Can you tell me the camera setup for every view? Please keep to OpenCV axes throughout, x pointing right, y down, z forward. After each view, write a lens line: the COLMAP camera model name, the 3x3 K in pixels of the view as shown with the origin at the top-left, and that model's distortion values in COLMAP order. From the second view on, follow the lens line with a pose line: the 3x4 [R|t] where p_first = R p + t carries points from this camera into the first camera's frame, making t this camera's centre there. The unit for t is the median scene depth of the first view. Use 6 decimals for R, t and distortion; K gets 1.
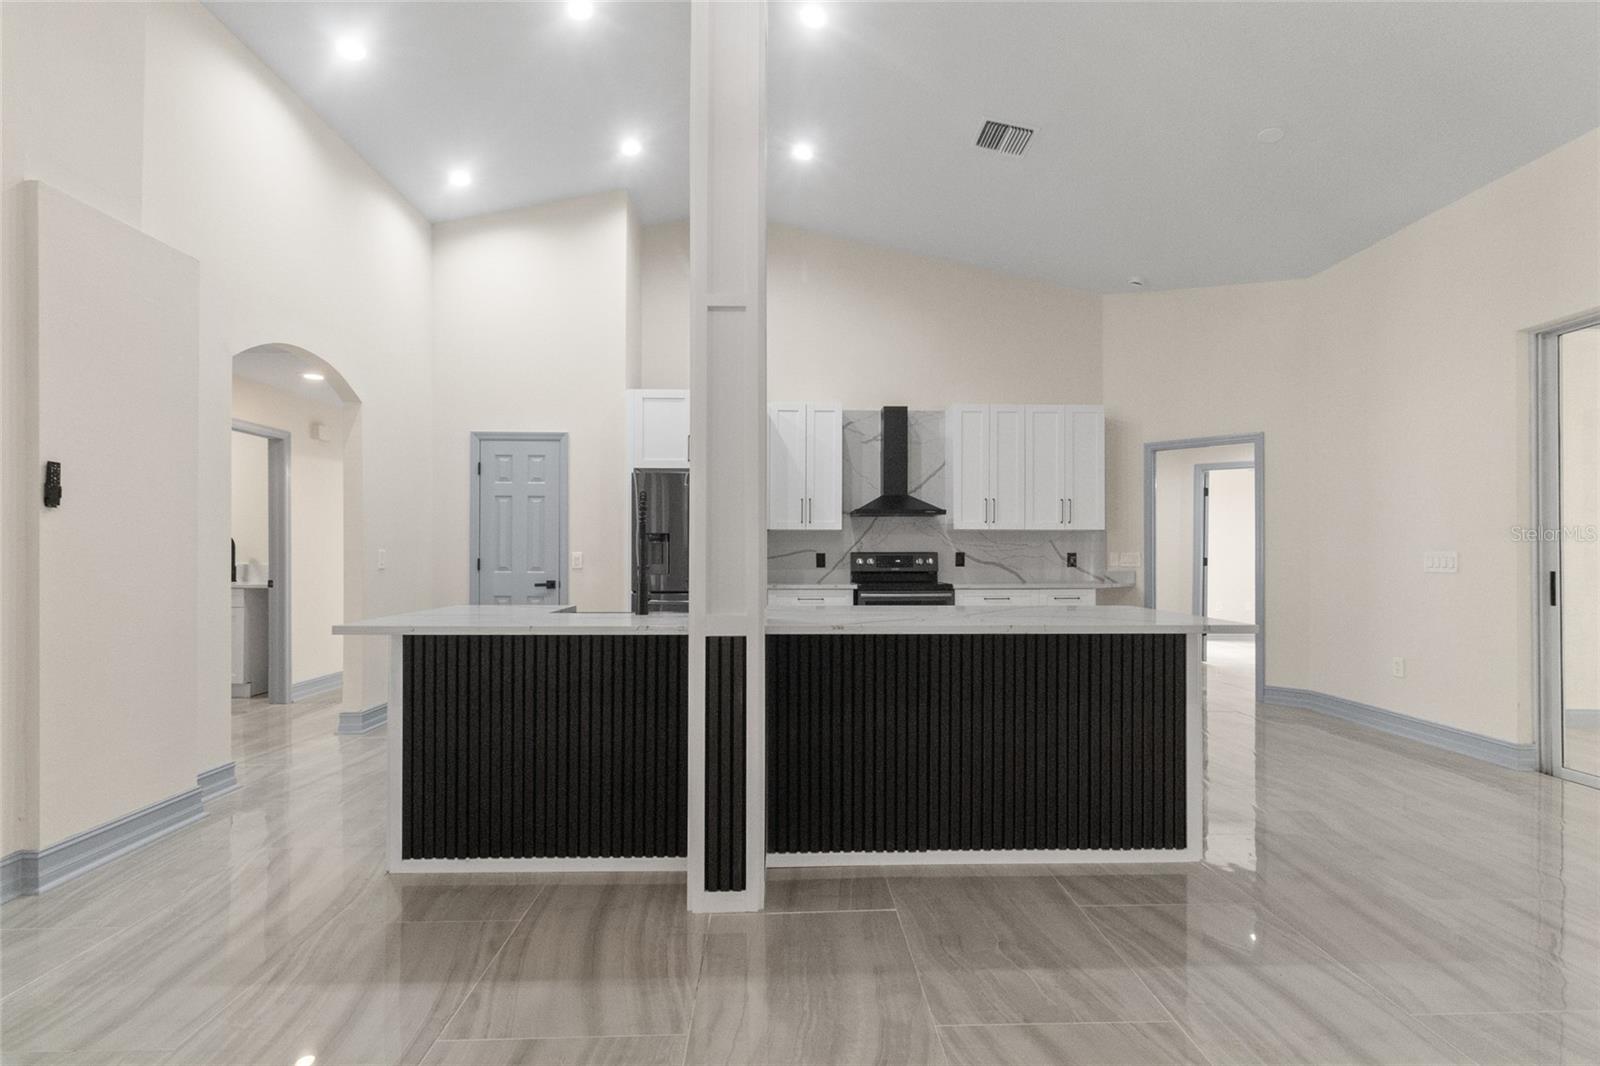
lens RADIAL K [[752.8, 0, 802.7], [0, 752.8, 553.4], [0, 0, 1]] dist [0.002333, 0.000349]
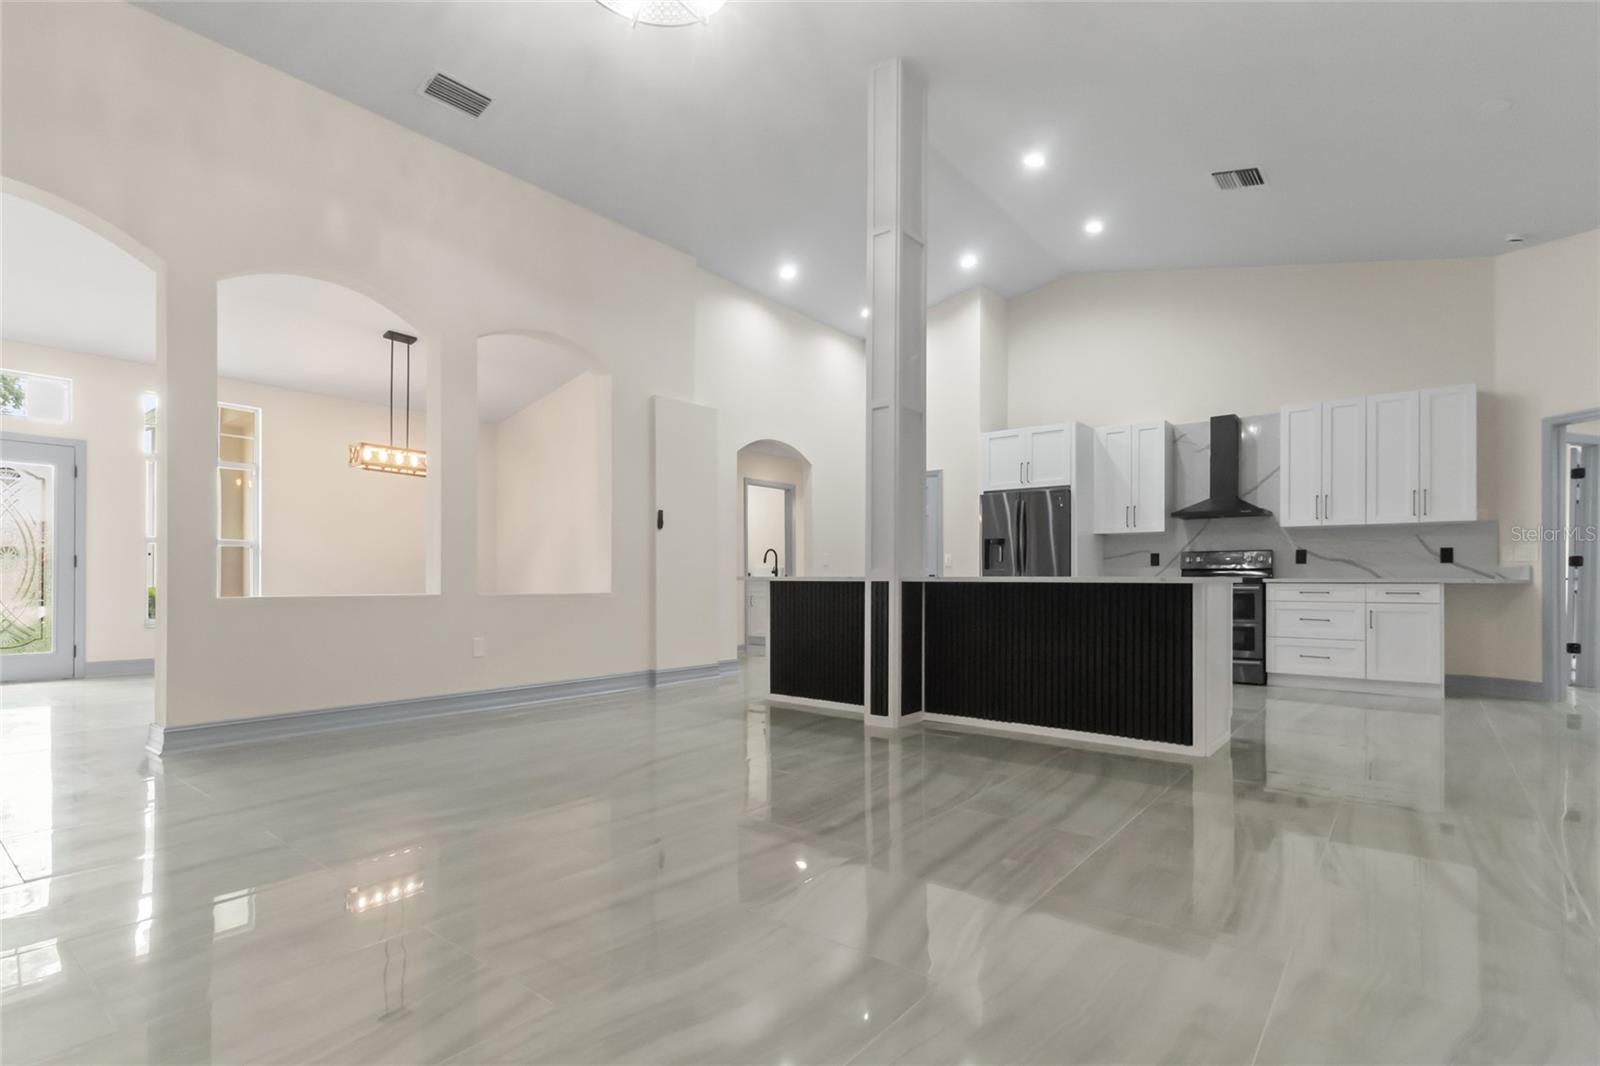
lens RADIAL K [[759.4, 0, 809.2], [0, 759.4, 579.6], [0, 0, 1]] dist [0.000296, 0.000899]
pose [[0.761007, 0.001992, -0.648741, 0.388502], [-0.000823, 0.999997, 0.002104, 0.039344], [0.648743, -0.001067, 0.761007, -0.221524]]
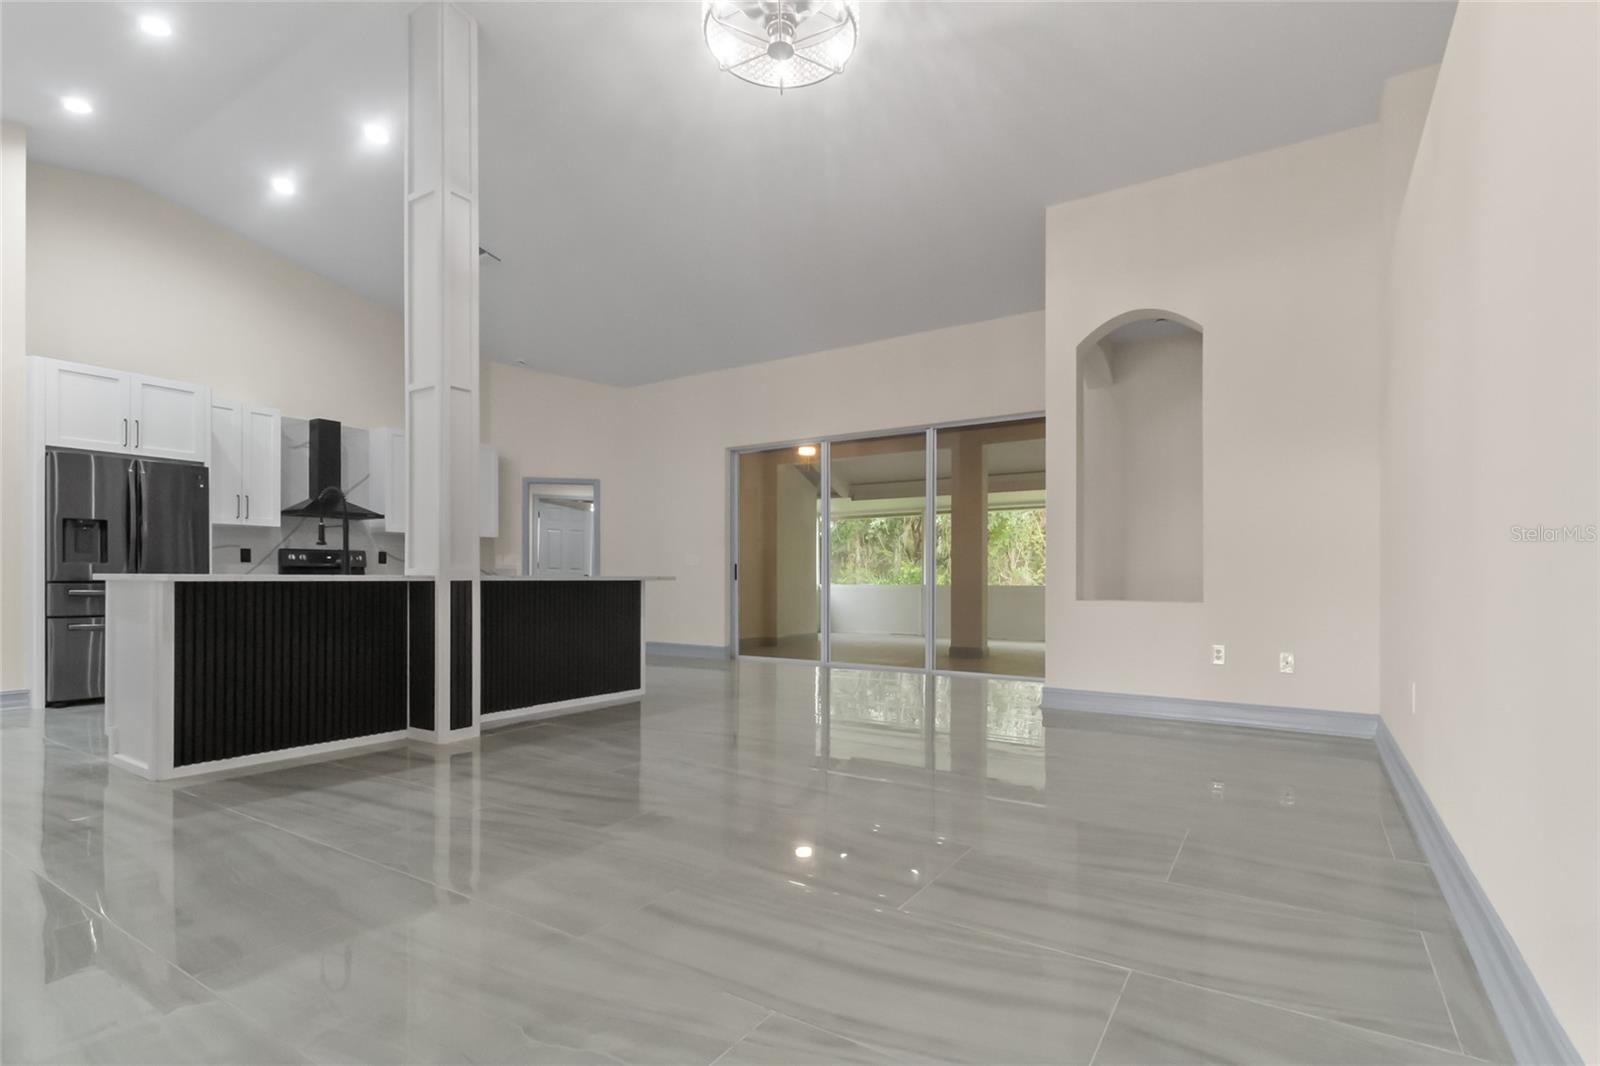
lens RADIAL K [[759.4, 0, 809.2], [0, 759.4, 579.6], [0, 0, 1]] dist [0.000296, 0.000899]
pose [[0.567975, -0.001433, 0.823045, -0.414947], [-0.002662, 0.999990, 0.003578, 0.038372], [-0.823042, -0.004223, 0.567965, -0.244958]]
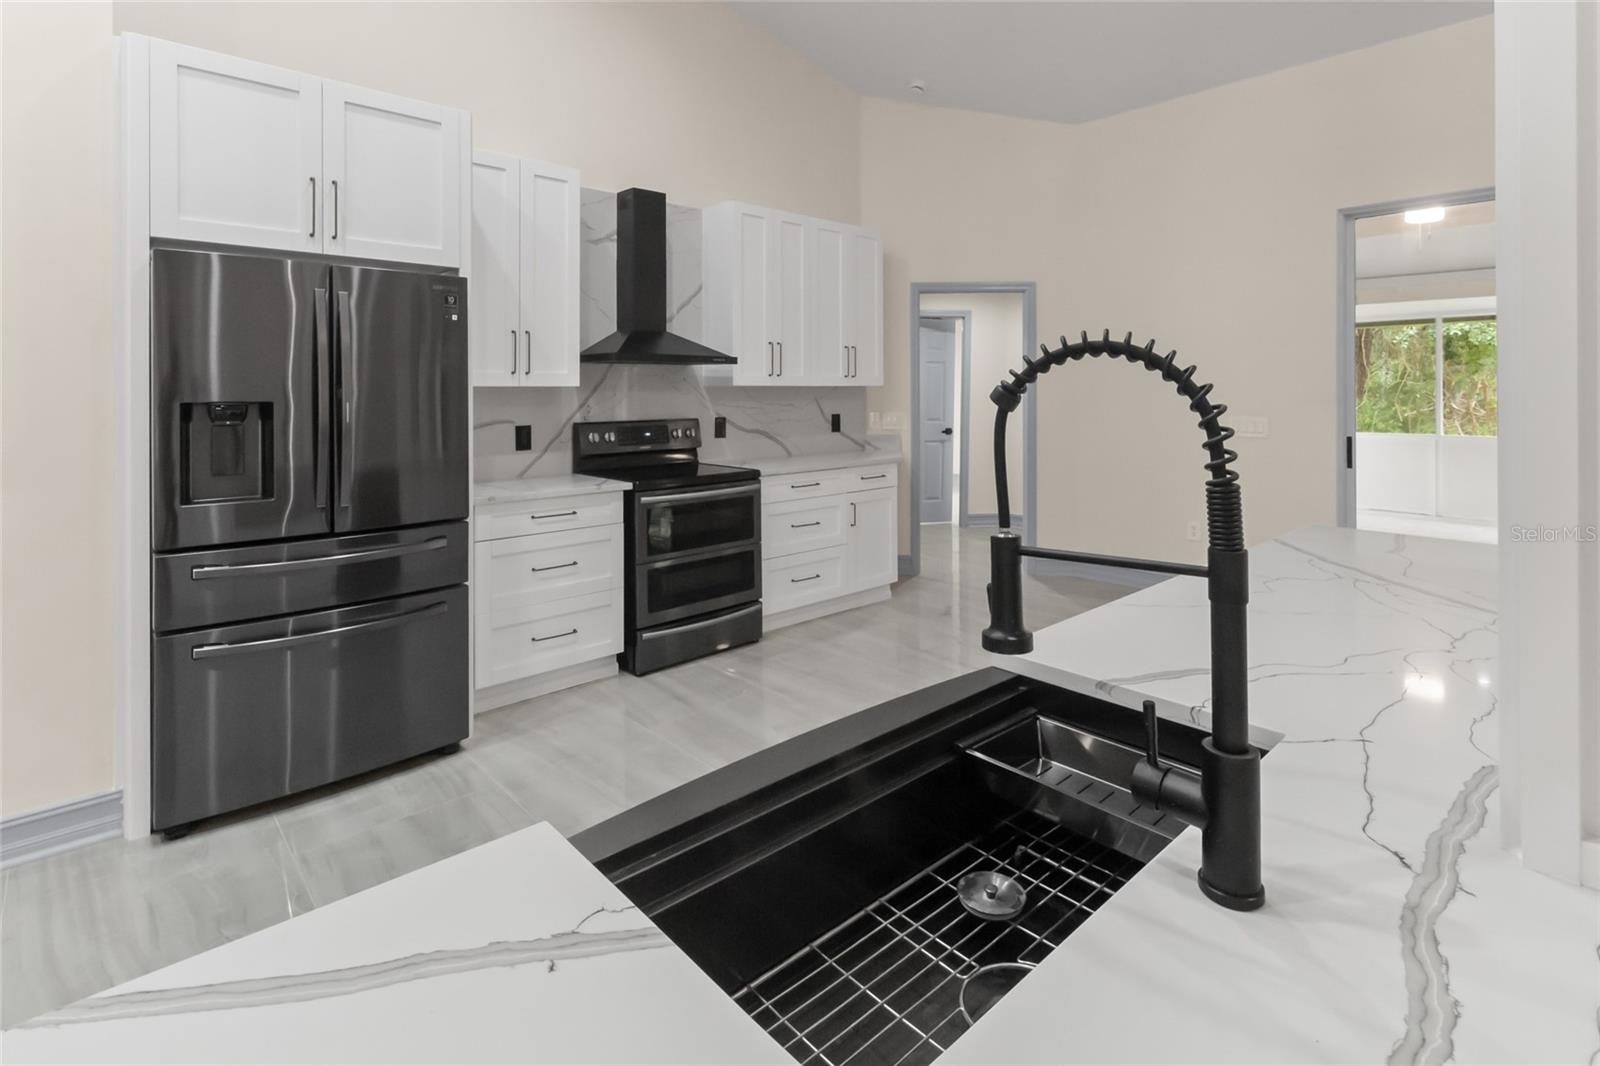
lens RADIAL K [[777.8, 0, 799.3], [0, 777.8, 387.7], [0, 0, 1]] dist [0.001413, 0.000180]
pose [[0.761857, -0.002480, 0.647741, -0.209418], [0.000856, 0.999996, 0.002822, -0.032179], [-0.647745, -0.001595, 0.761856, 0.429836]]
